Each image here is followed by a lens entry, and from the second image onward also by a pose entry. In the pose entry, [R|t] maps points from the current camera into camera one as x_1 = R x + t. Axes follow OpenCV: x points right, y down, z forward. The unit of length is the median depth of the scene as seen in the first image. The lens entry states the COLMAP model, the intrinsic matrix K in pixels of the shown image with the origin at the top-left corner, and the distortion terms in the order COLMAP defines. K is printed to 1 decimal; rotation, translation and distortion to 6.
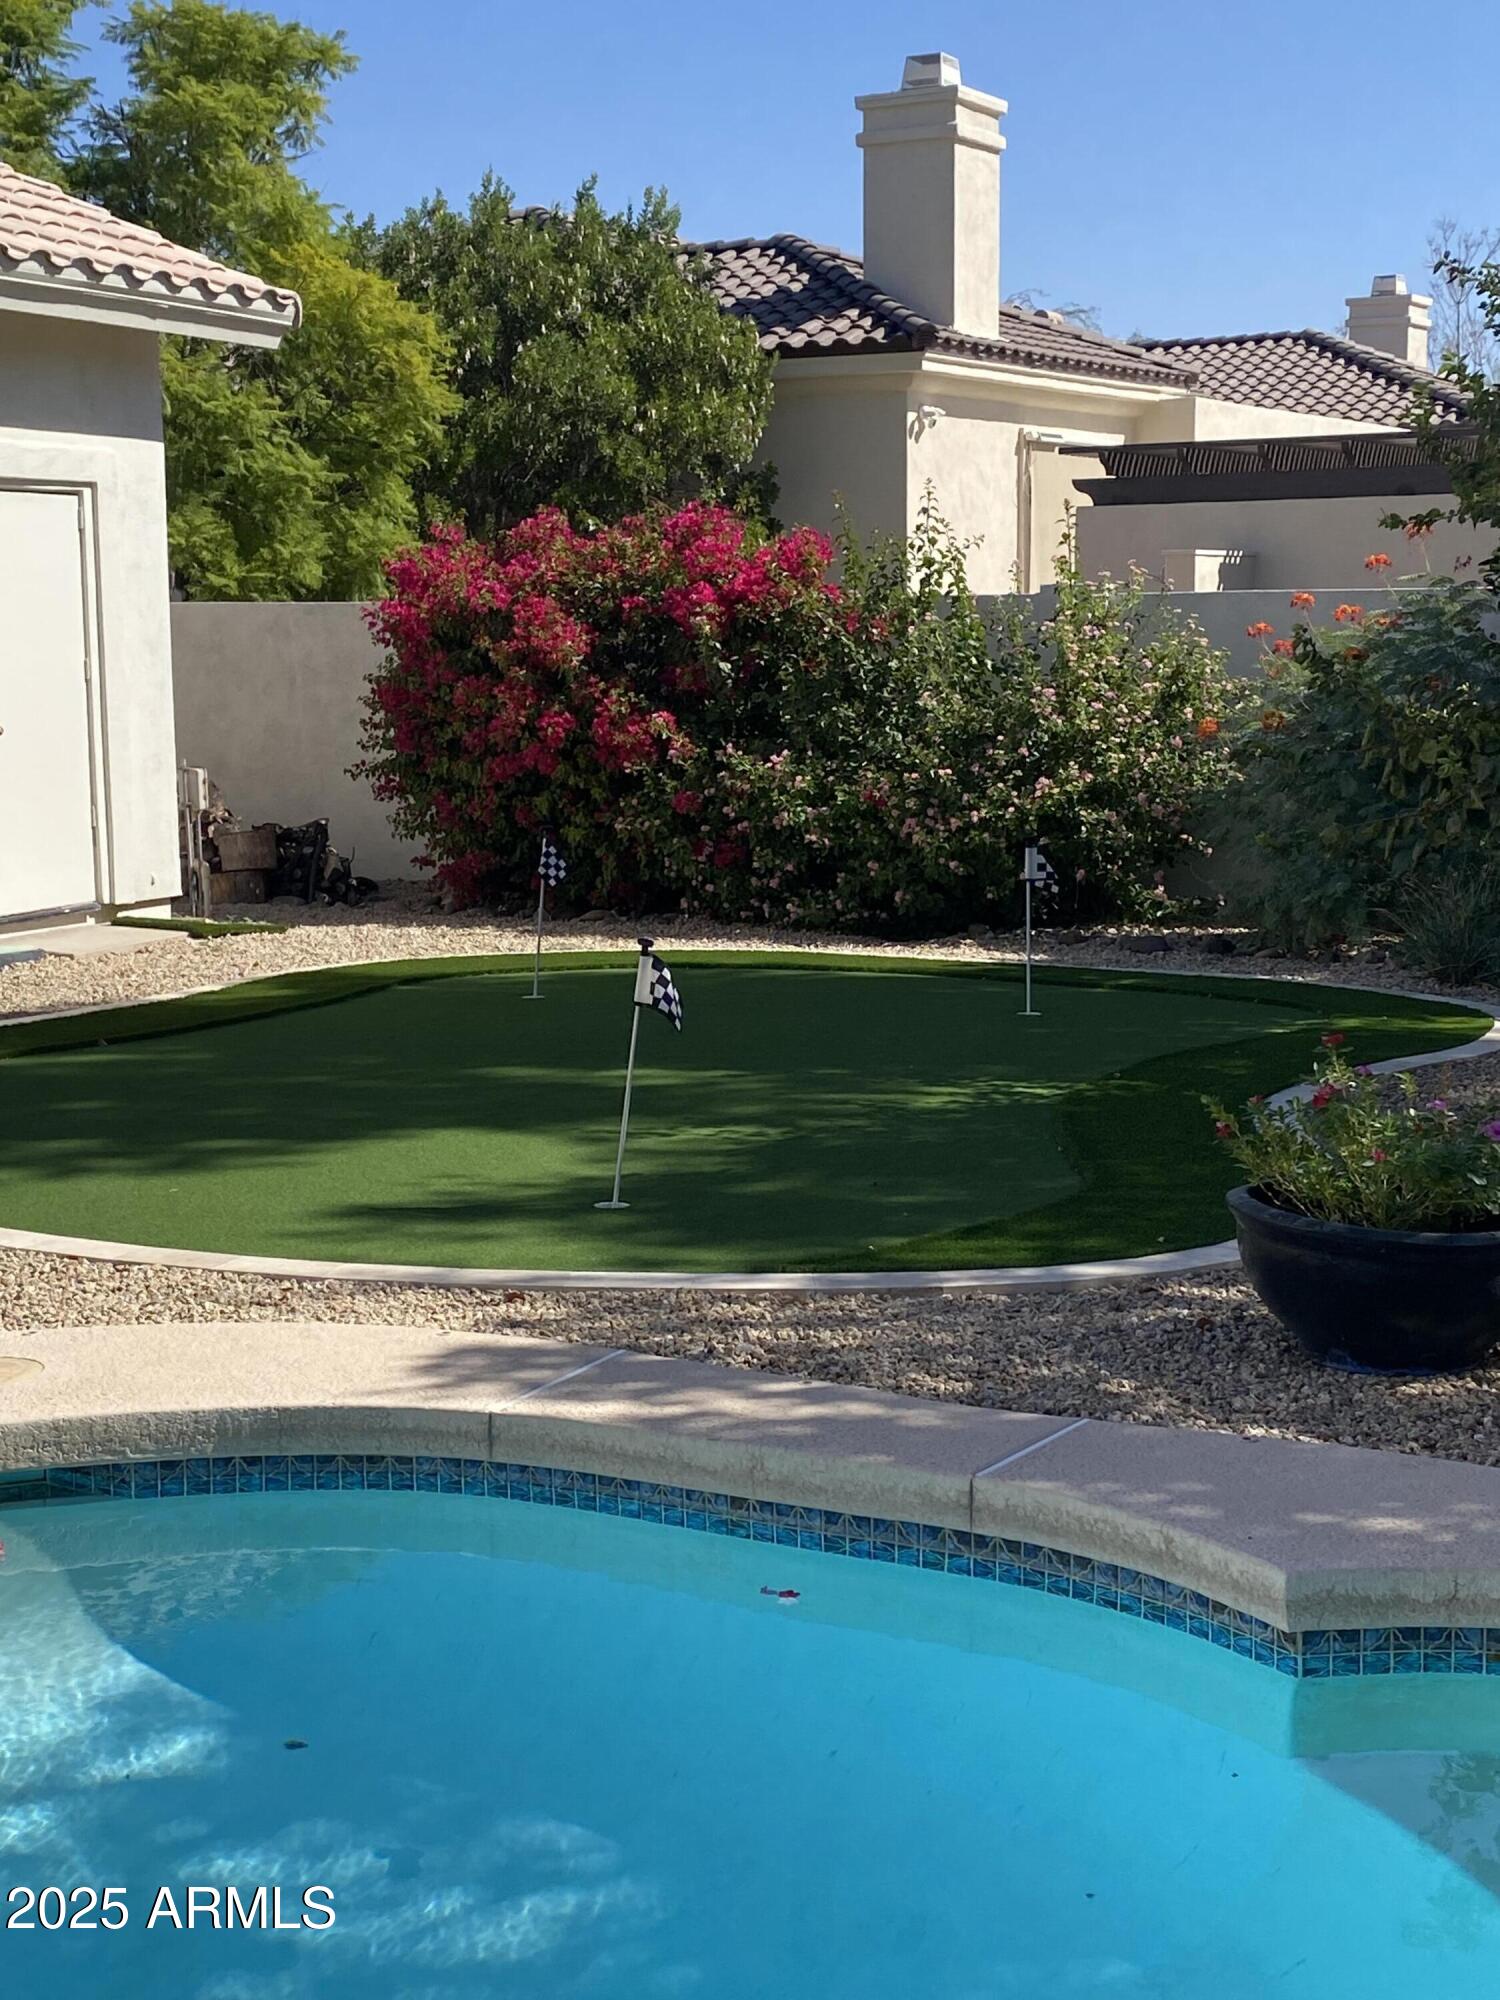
lens RADIAL K [[2837.1, 0, 750.0], [0, 2837.1, 1000.0], [0, 0, 1]] dist [0.197925, -0.039216]
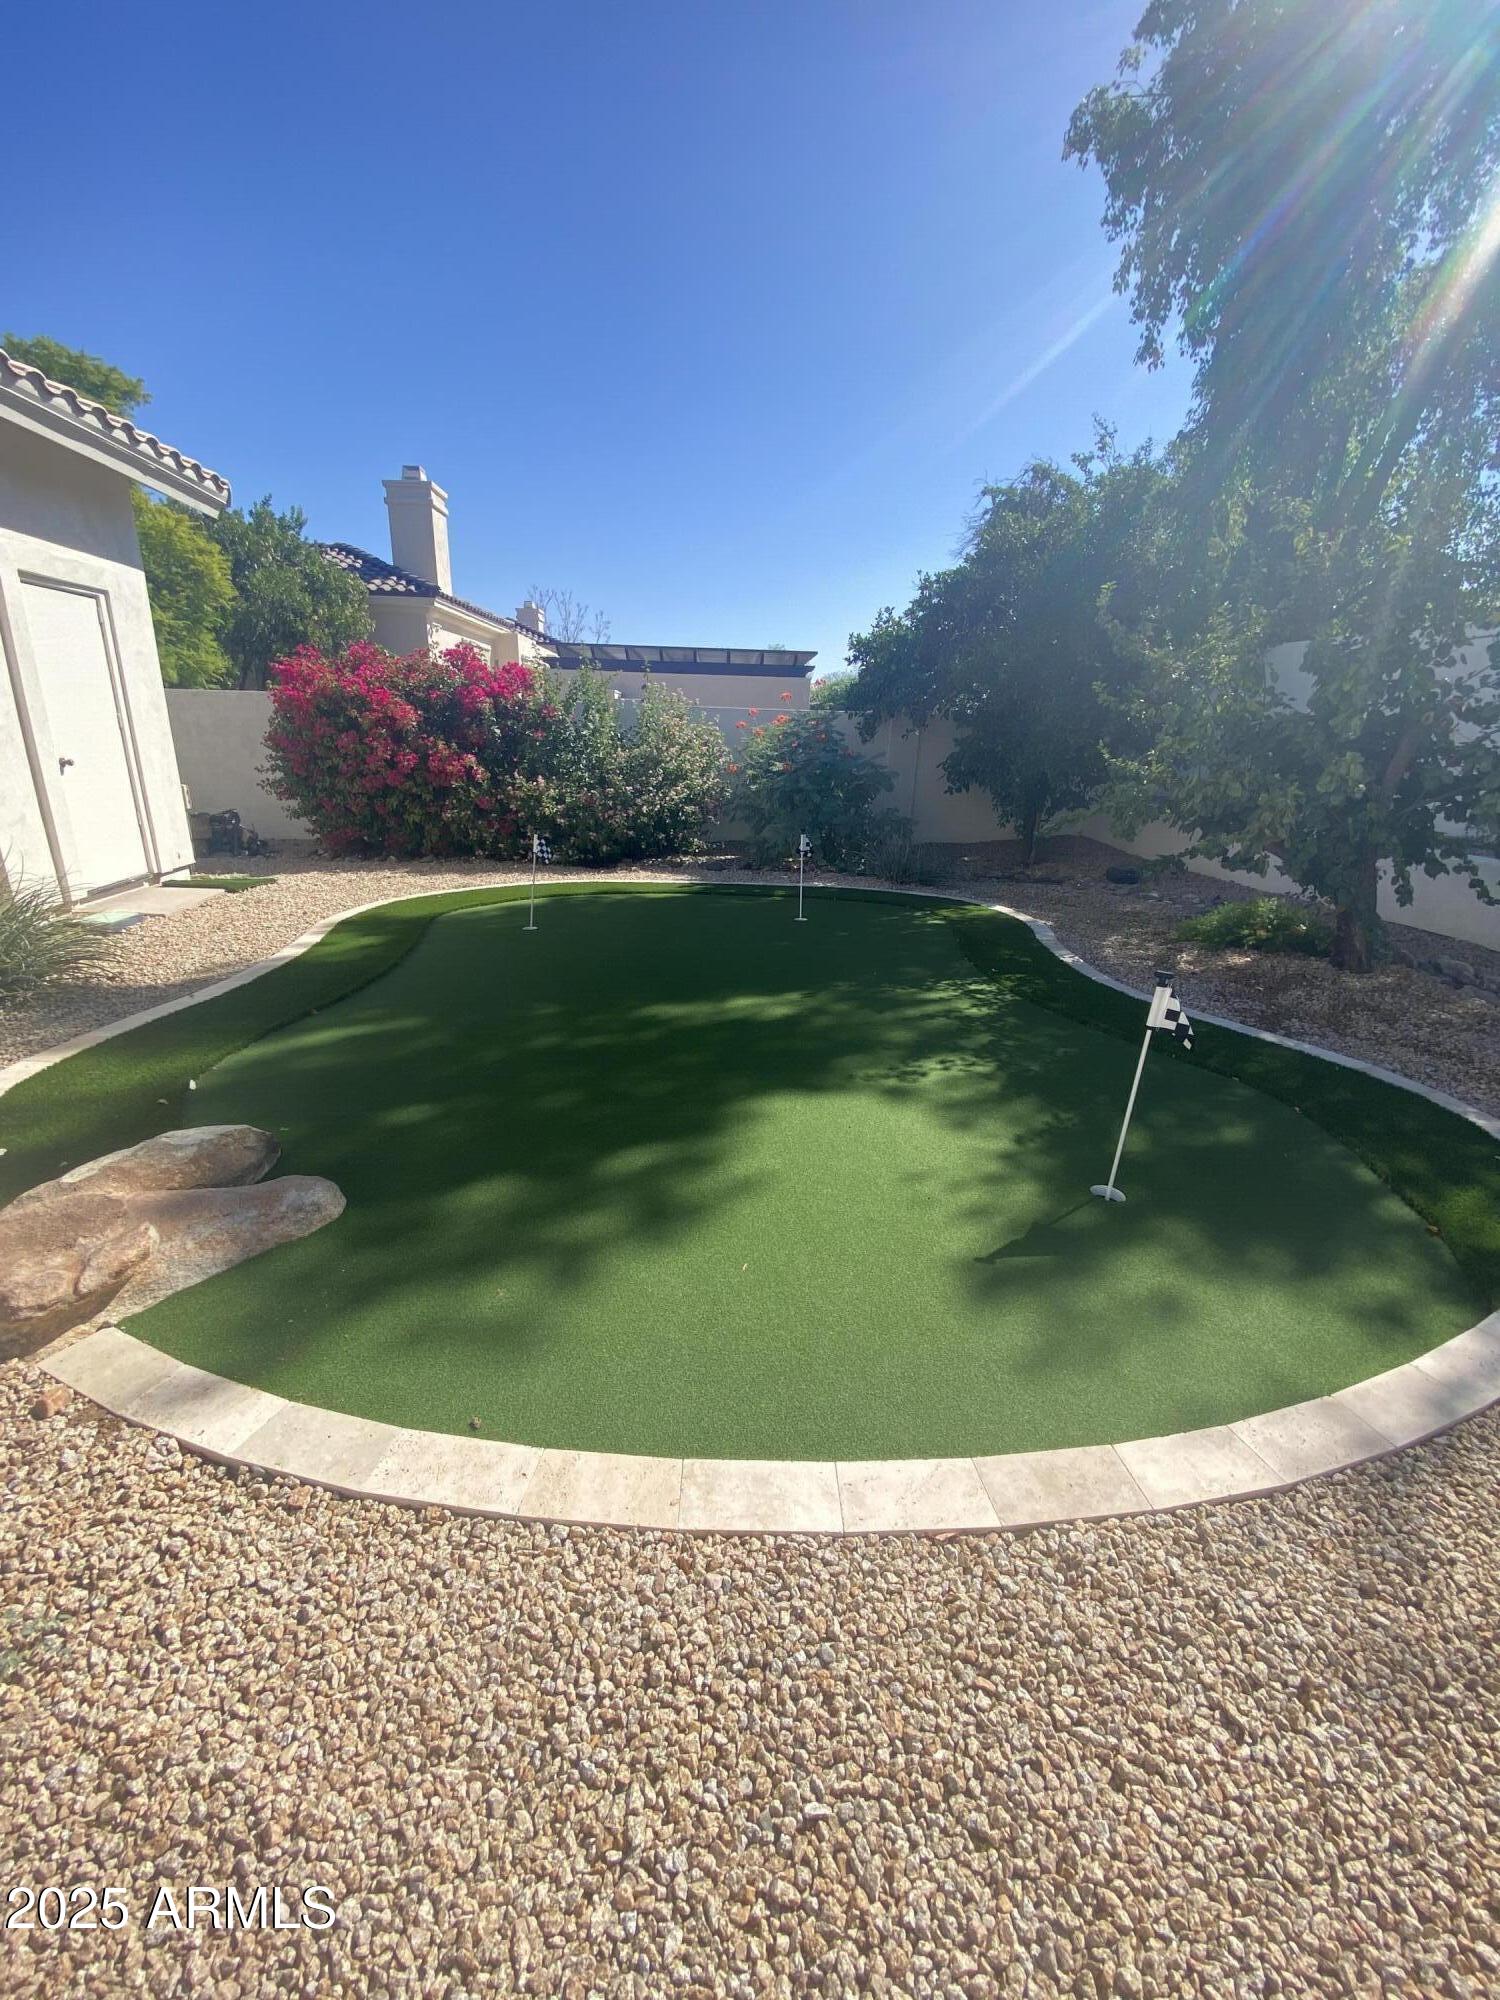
lens RADIAL K [[820.5, 0, 750.0], [0, 820.5, 1000.0], [0, 0, 1]] dist [0.057642, -0.047190]
pose [[0.861720, -0.130608, 0.490286, -0.165356], [0.038716, 0.980410, 0.193126, -0.038802], [-0.505905, -0.147439, 0.849895, 0.398720]]
